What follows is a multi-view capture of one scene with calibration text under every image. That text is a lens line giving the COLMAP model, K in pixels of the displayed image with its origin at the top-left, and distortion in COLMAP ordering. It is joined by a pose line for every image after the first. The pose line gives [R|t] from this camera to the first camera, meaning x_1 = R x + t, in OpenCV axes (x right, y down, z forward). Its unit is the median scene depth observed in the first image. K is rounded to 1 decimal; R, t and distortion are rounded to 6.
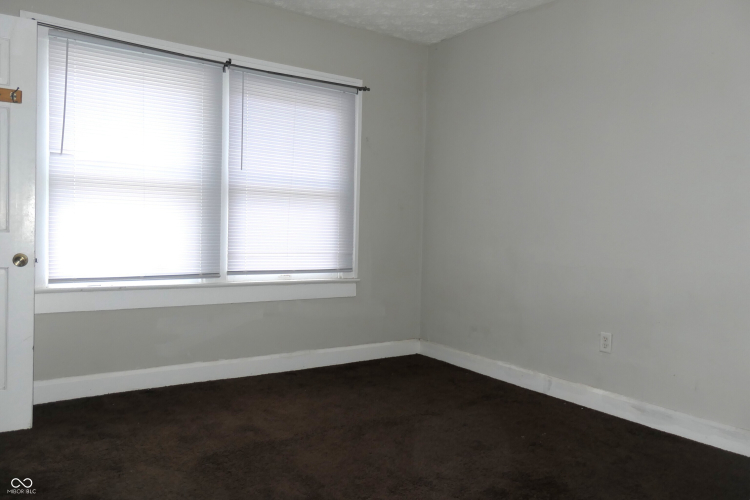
lens RADIAL K [[580.1, 0, 376.3], [0, 580.1, 251.0], [0, 0, 1]] dist [-0.015668, 0.028264]
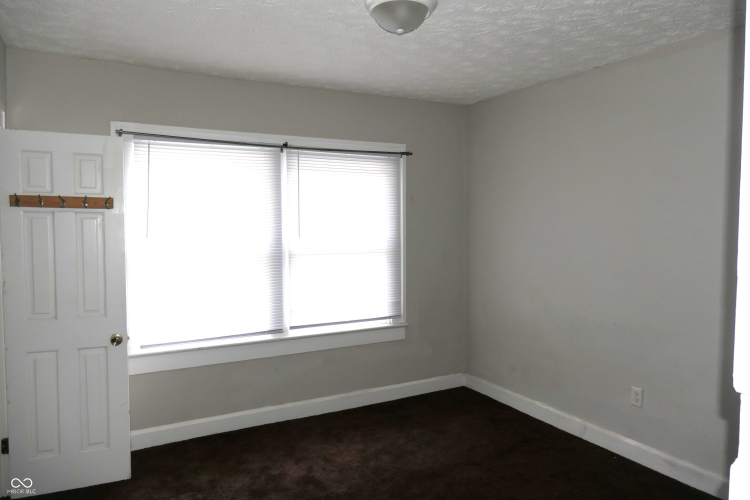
lens RADIAL K [[529.0, 0, 375.9], [0, 529.0, 249.8], [0, 0, 1]] dist [-0.012357, 0.011858]
pose [[0.993790, -0.023725, -0.108714, 0.030479], [0.025548, 0.999555, 0.015401, -0.141121], [0.108300, -0.018083, 0.993954, -0.013481]]
